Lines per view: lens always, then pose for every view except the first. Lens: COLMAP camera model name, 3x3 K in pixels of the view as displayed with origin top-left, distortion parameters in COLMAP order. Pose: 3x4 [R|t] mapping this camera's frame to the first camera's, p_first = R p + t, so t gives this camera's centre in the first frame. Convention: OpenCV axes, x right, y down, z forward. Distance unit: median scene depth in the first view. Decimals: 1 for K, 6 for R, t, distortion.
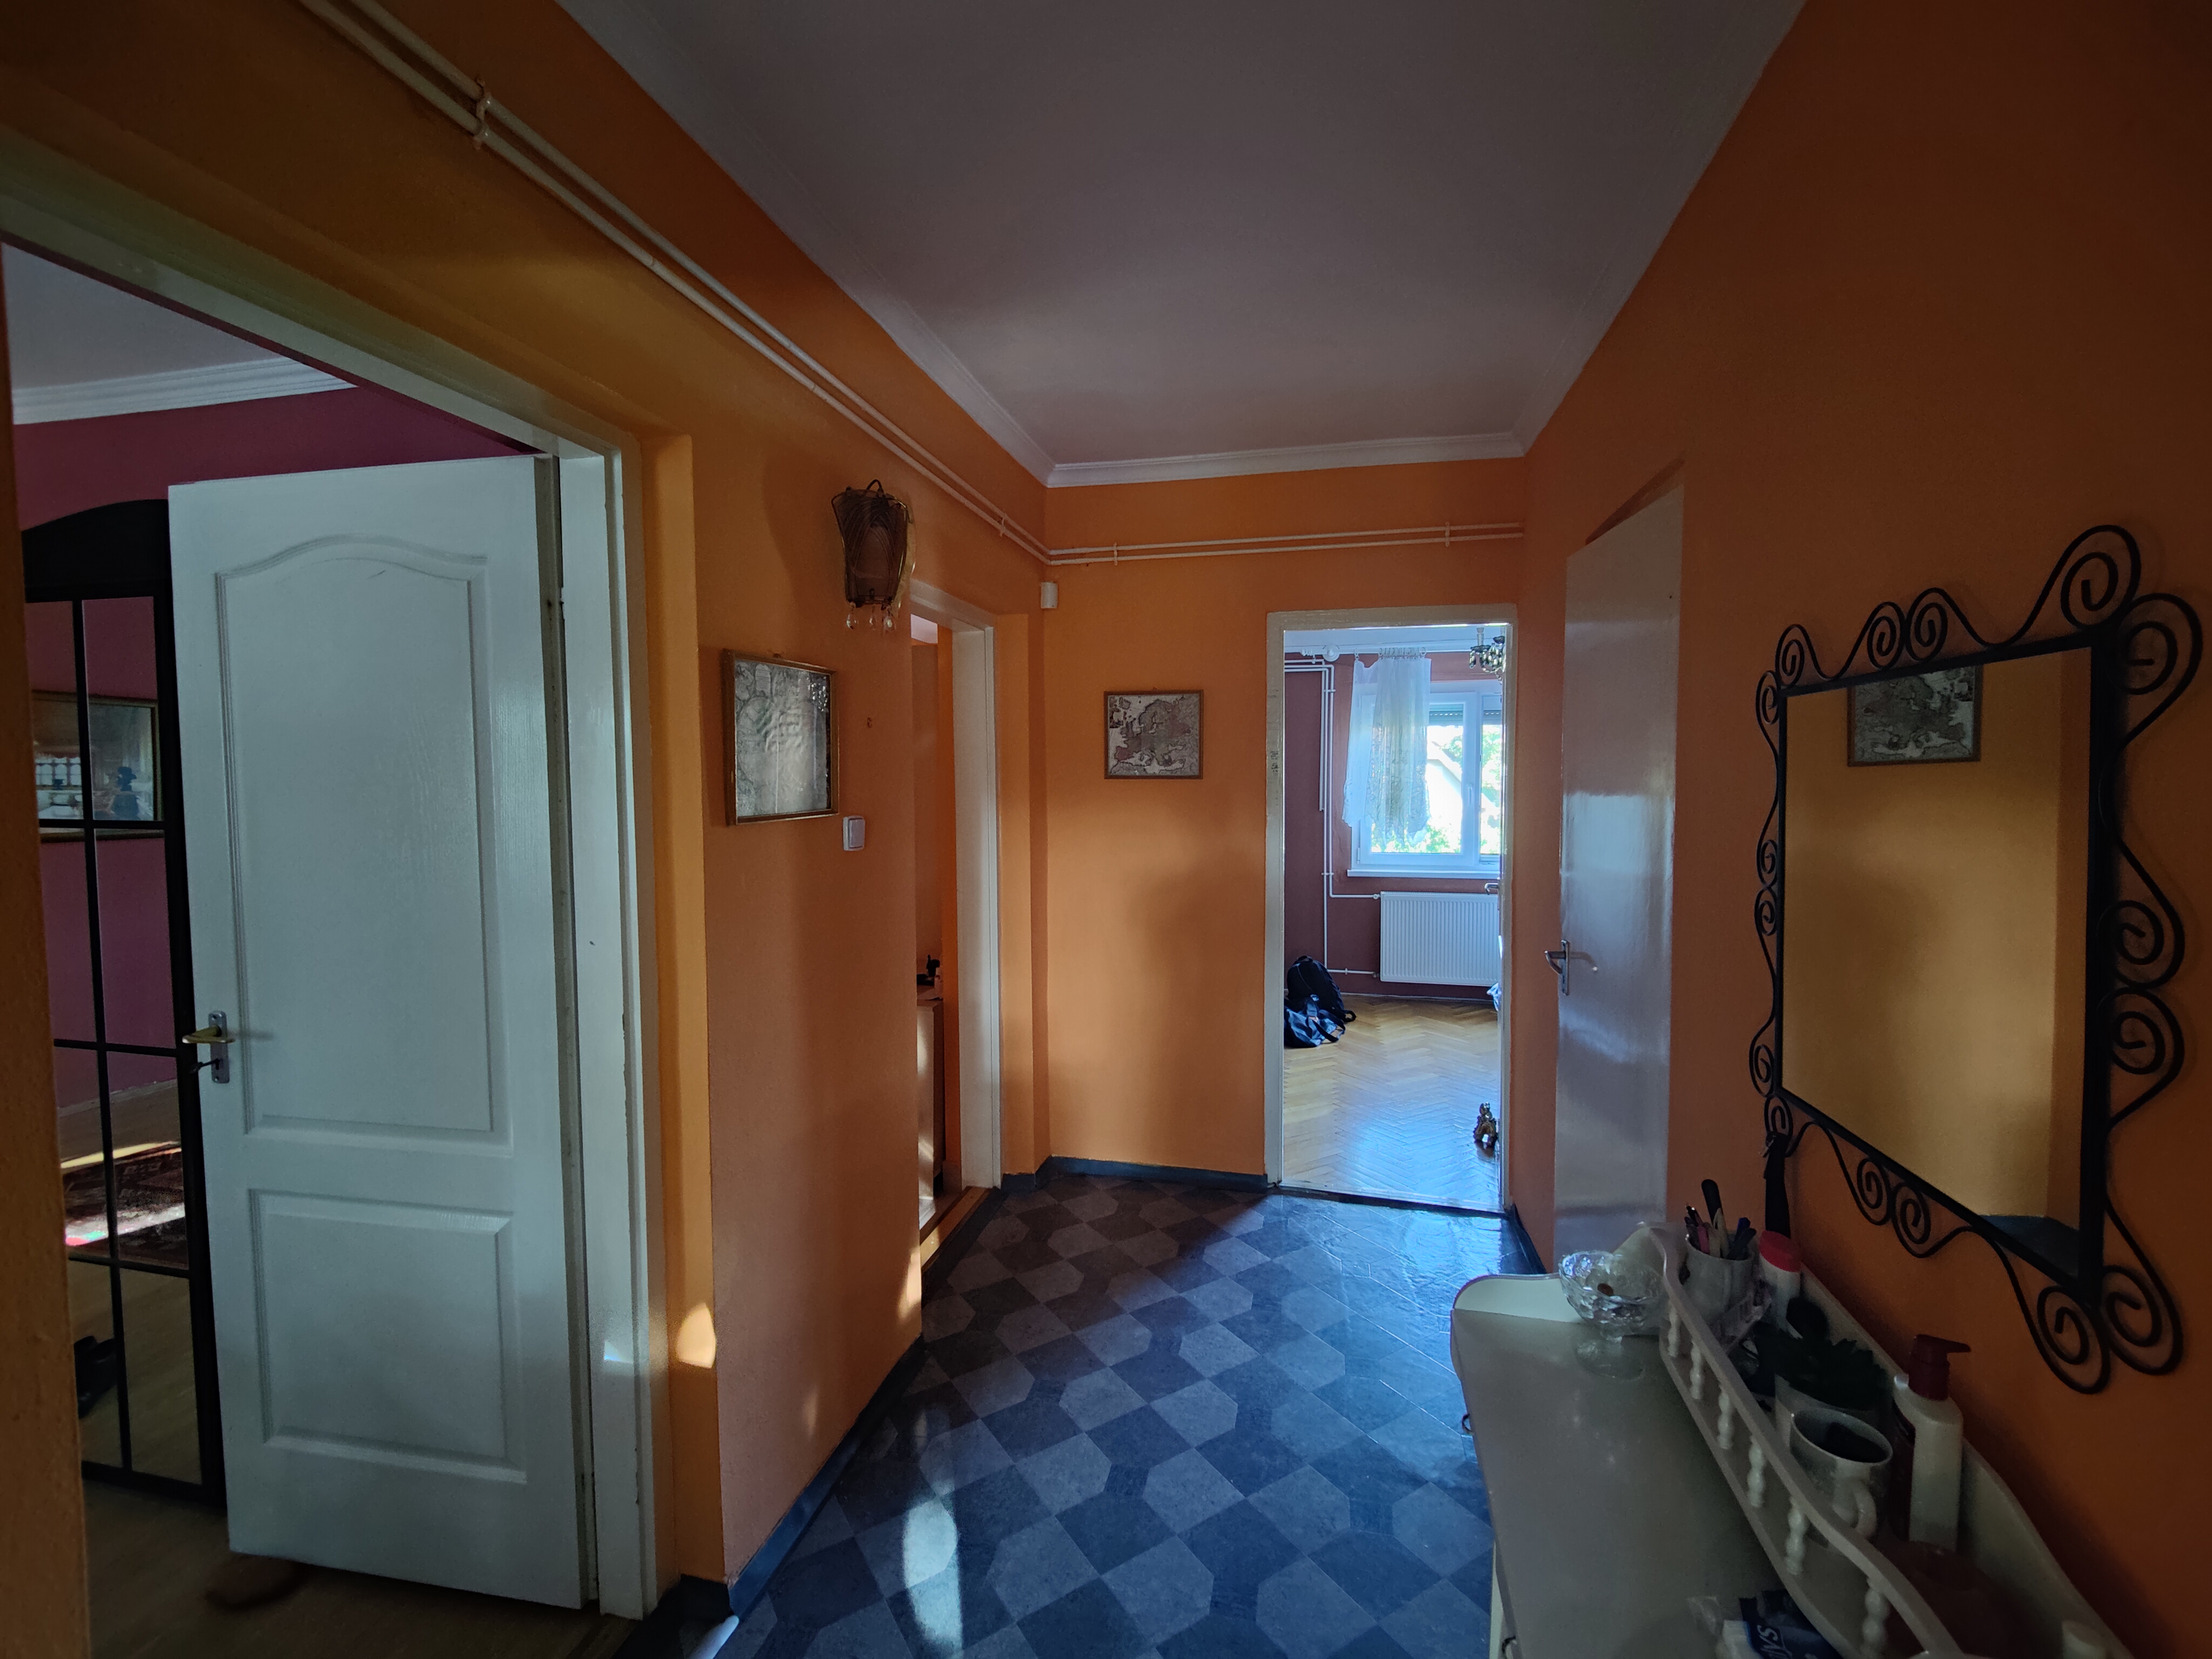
lens RADIAL K [[957.7, 0, 1106.0], [0, 957.7, 829.5], [0, 0, 1]] dist [0.021411, -0.017133]
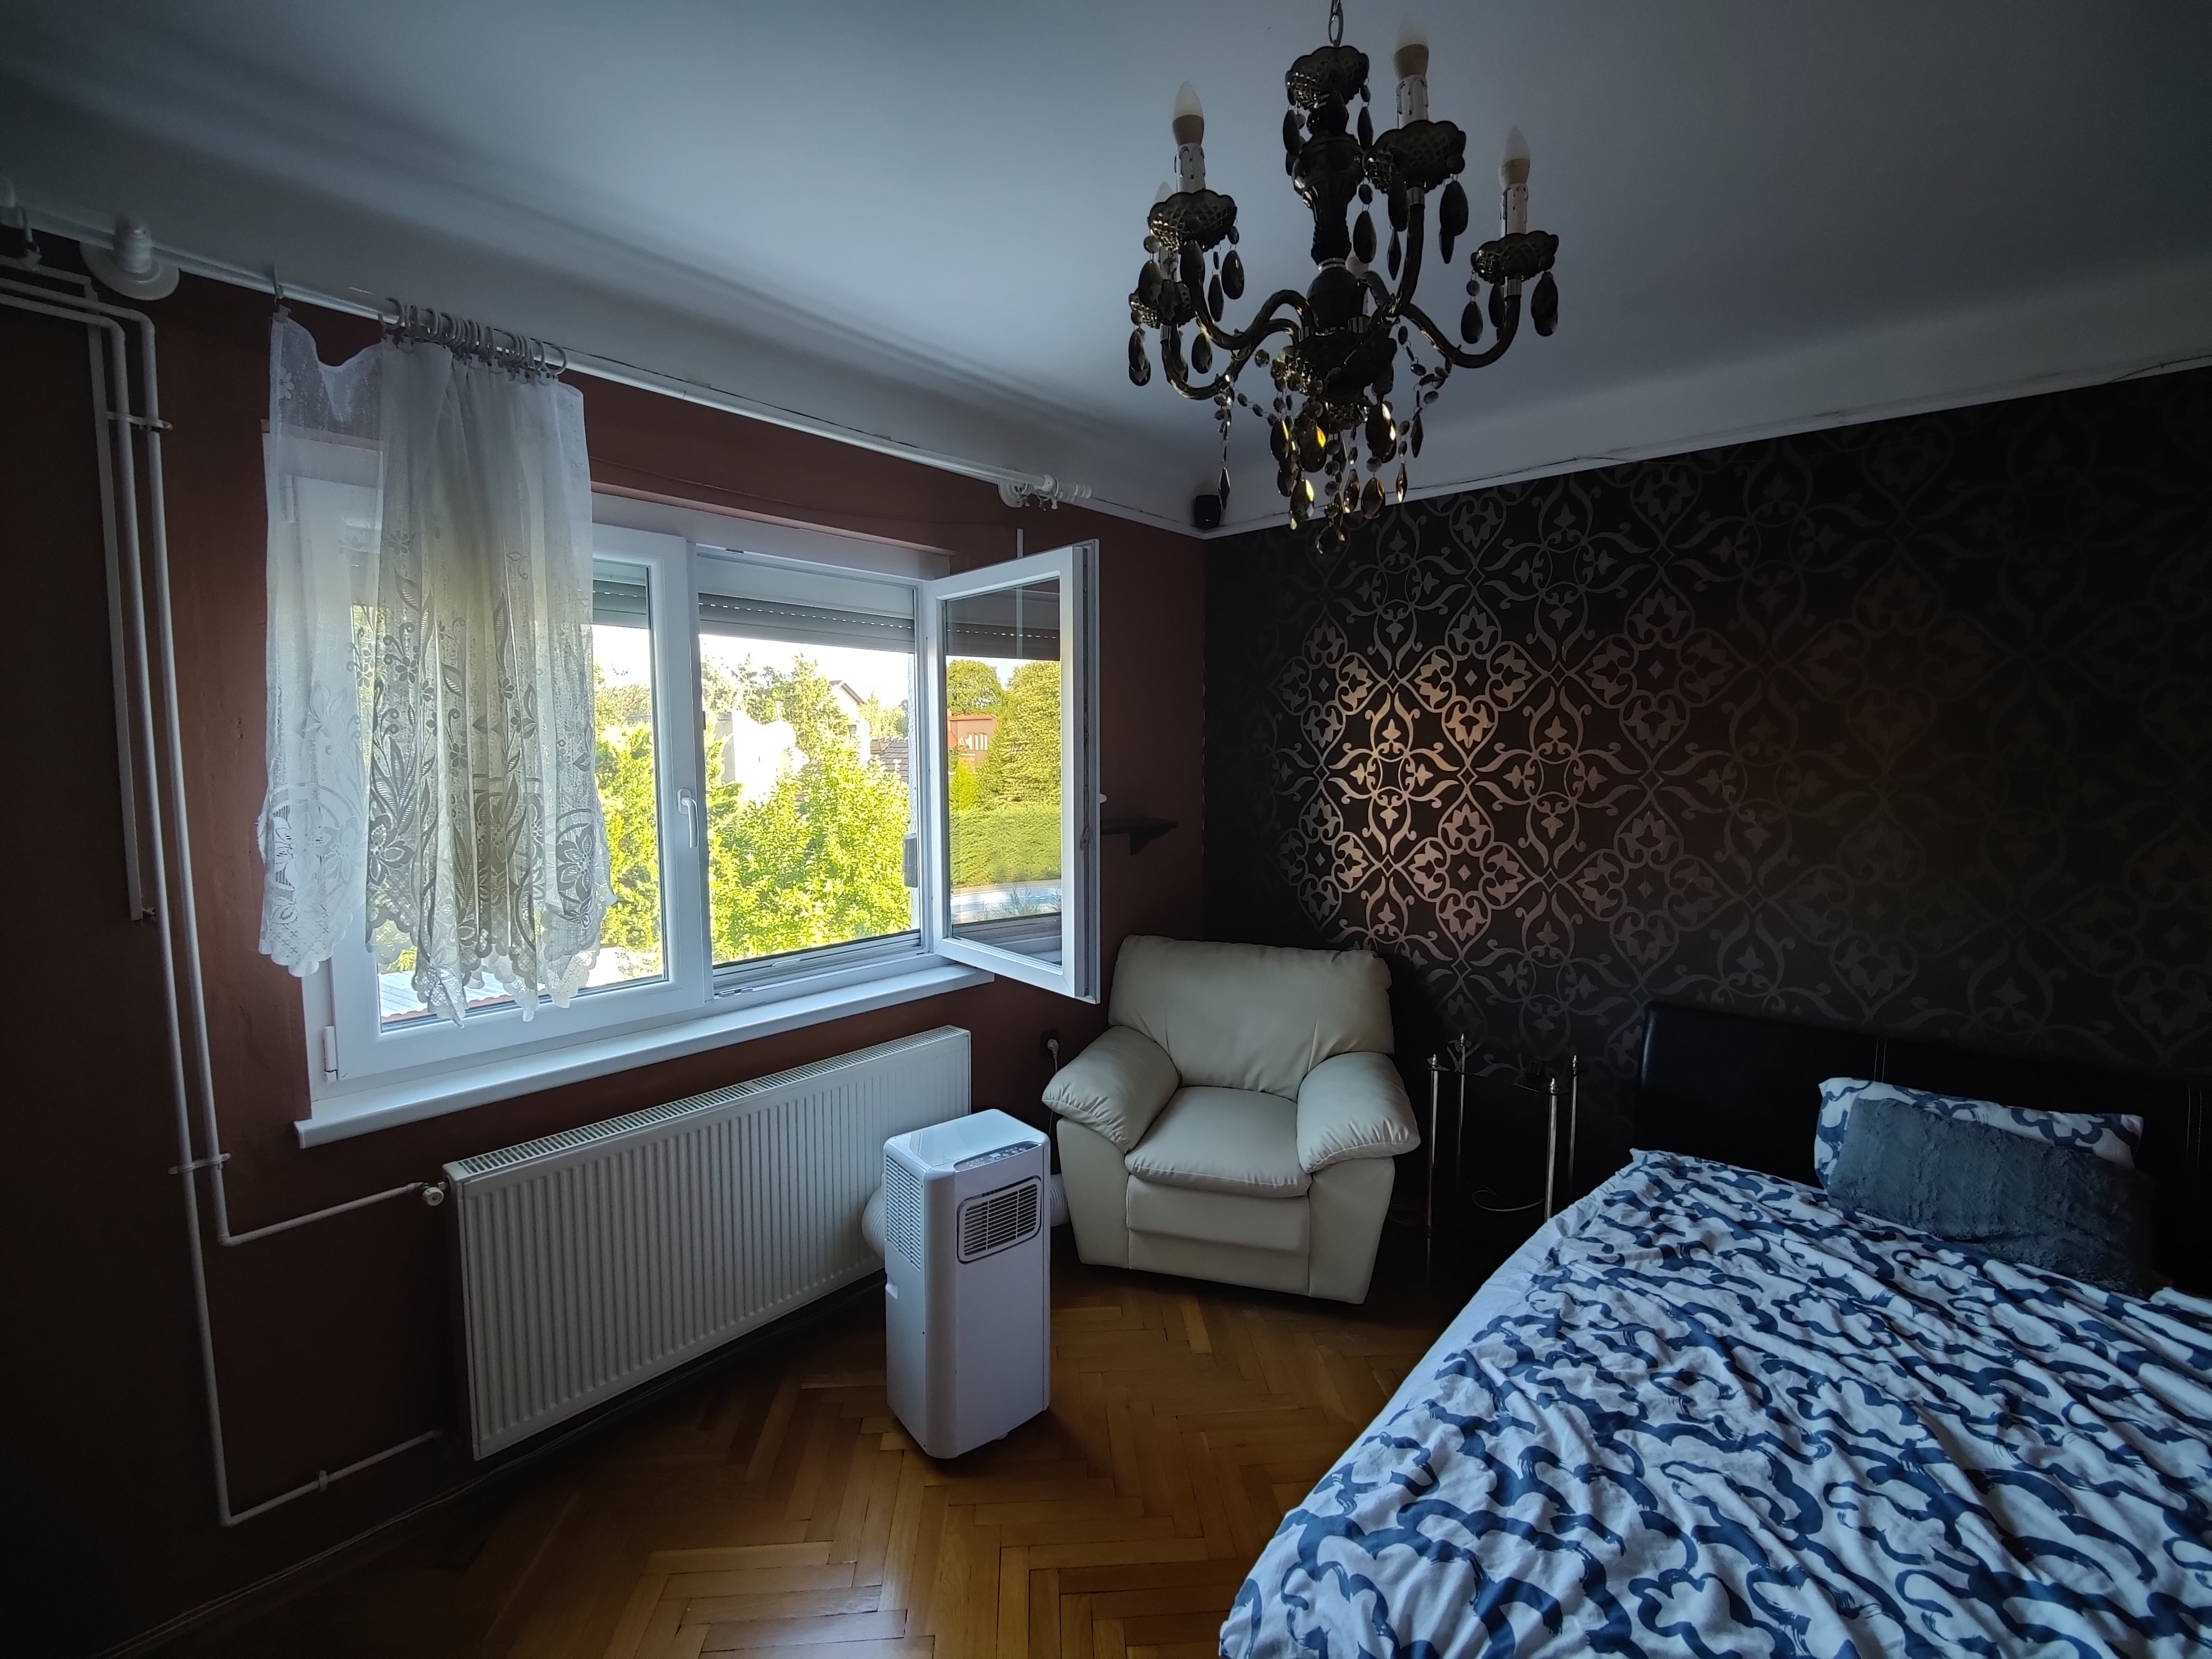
lens RADIAL K [[957.7, 0, 1106.0], [0, 957.7, 829.5], [0, 0, 1]] dist [0.021411, -0.017133]
pose [[0.592499, -0.056062, 0.803618, 0.180673], [0.035239, 0.998424, 0.043671, -0.050461], [-0.804800, 0.002444, 0.593541, 0.681196]]
